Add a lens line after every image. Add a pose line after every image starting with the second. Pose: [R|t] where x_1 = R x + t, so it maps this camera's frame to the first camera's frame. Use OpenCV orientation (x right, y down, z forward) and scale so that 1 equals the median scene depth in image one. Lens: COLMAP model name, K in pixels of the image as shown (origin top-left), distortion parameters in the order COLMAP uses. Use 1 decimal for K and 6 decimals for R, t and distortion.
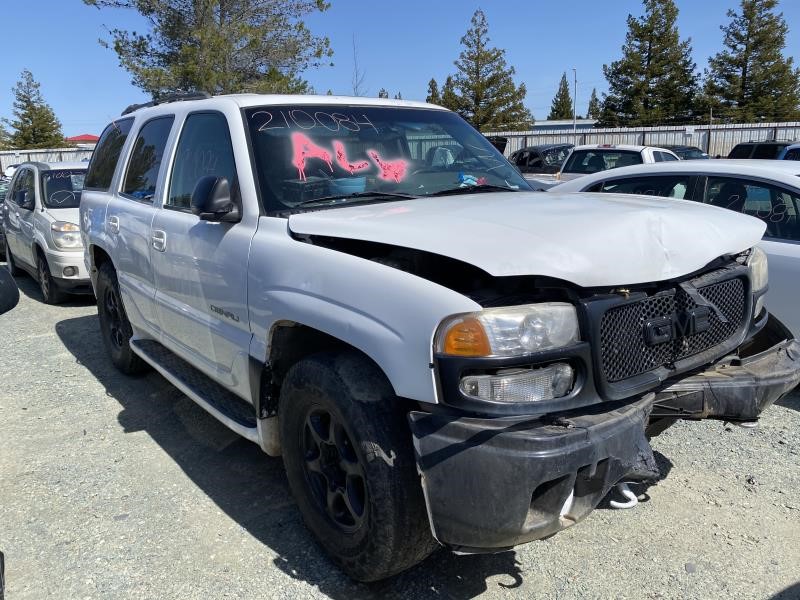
lens RADIAL K [[605.5, 0, 392.0], [0, 605.5, 298.9], [0, 0, 1]] dist [0.043796, -0.038771]
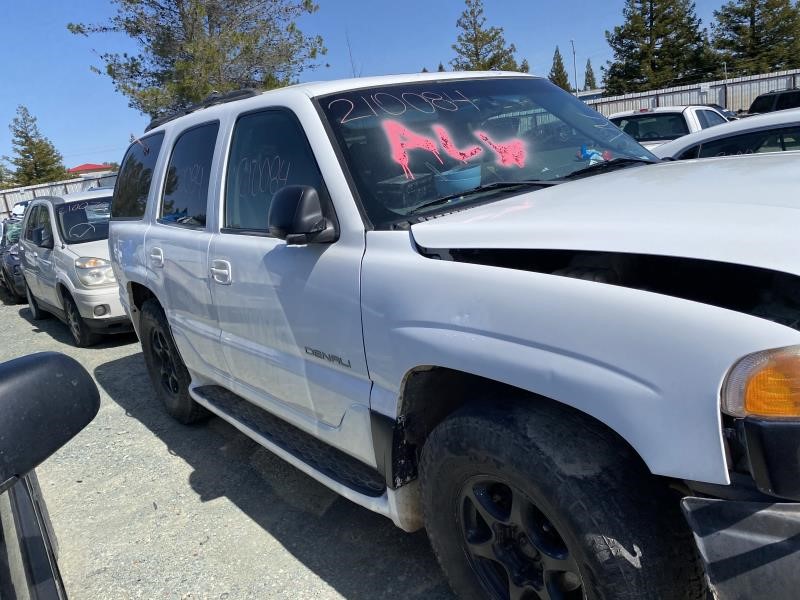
lens RADIAL K [[605.5, 0, 402.3], [0, 605.5, 300.2], [0, 0, 1]] dist [0.043796, -0.038771]
pose [[0.993715, -0.111484, -0.010102, -0.121534], [0.111591, 0.993697, 0.010628, -0.036073], [0.008854, -0.011688, 0.999892, 0.158965]]
